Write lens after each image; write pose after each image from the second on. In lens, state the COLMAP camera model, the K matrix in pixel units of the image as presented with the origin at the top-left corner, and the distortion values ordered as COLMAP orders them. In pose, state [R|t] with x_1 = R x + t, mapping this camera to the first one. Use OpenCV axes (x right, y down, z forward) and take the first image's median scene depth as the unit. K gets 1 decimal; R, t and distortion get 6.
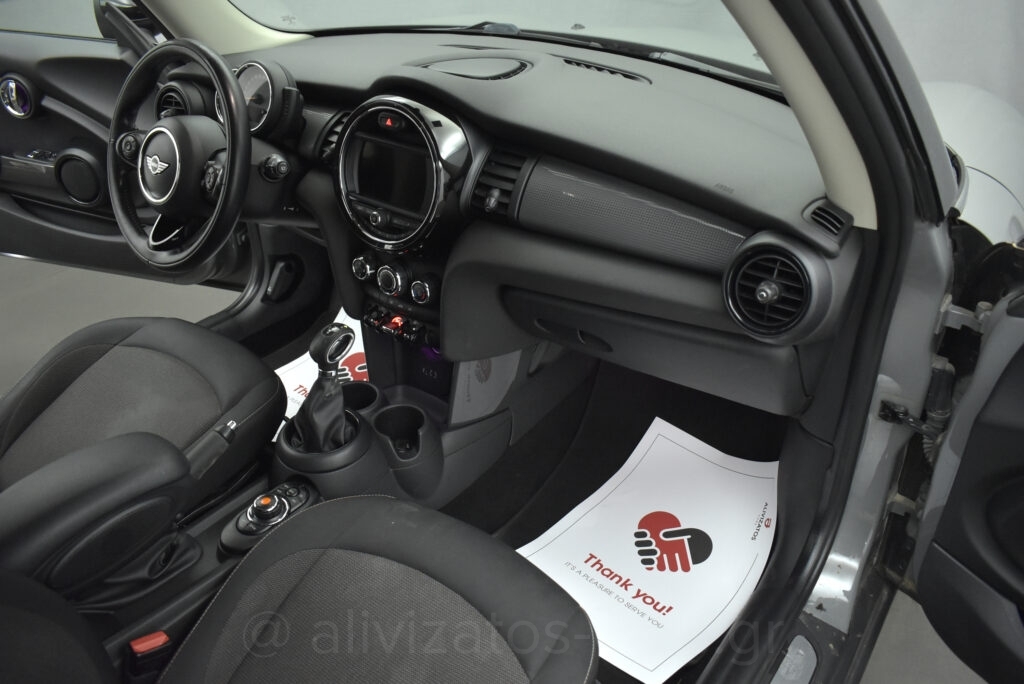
lens RADIAL K [[774.5, 0, 511.3], [0, 774.5, 335.5], [0, 0, 1]] dist [-0.101376, 0.005000]
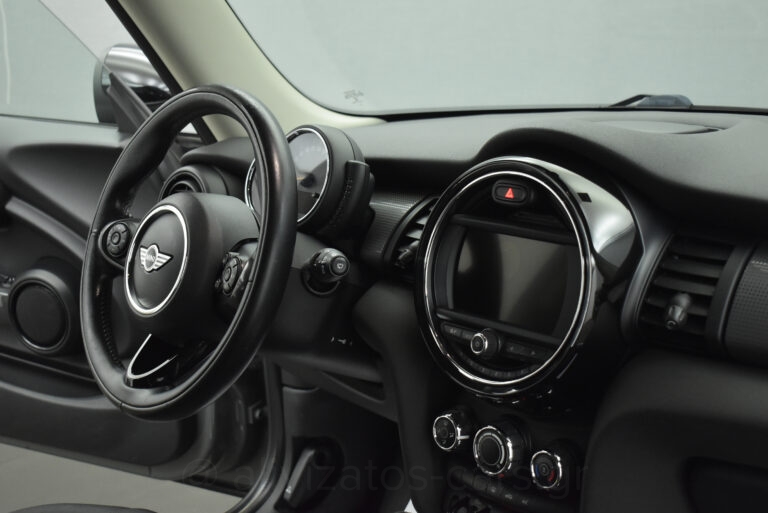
lens RADIAL K [[1091.0, 0, 384.0], [0, 1091.0, 256.5], [0, 0, 1]] dist [-0.041603, -0.077693]
pose [[0.977375, 0.010347, -0.211261, -0.061495], [-0.080377, 0.942044, -0.325719, 0.070022], [0.195647, 0.335330, 0.921562, 0.137724]]
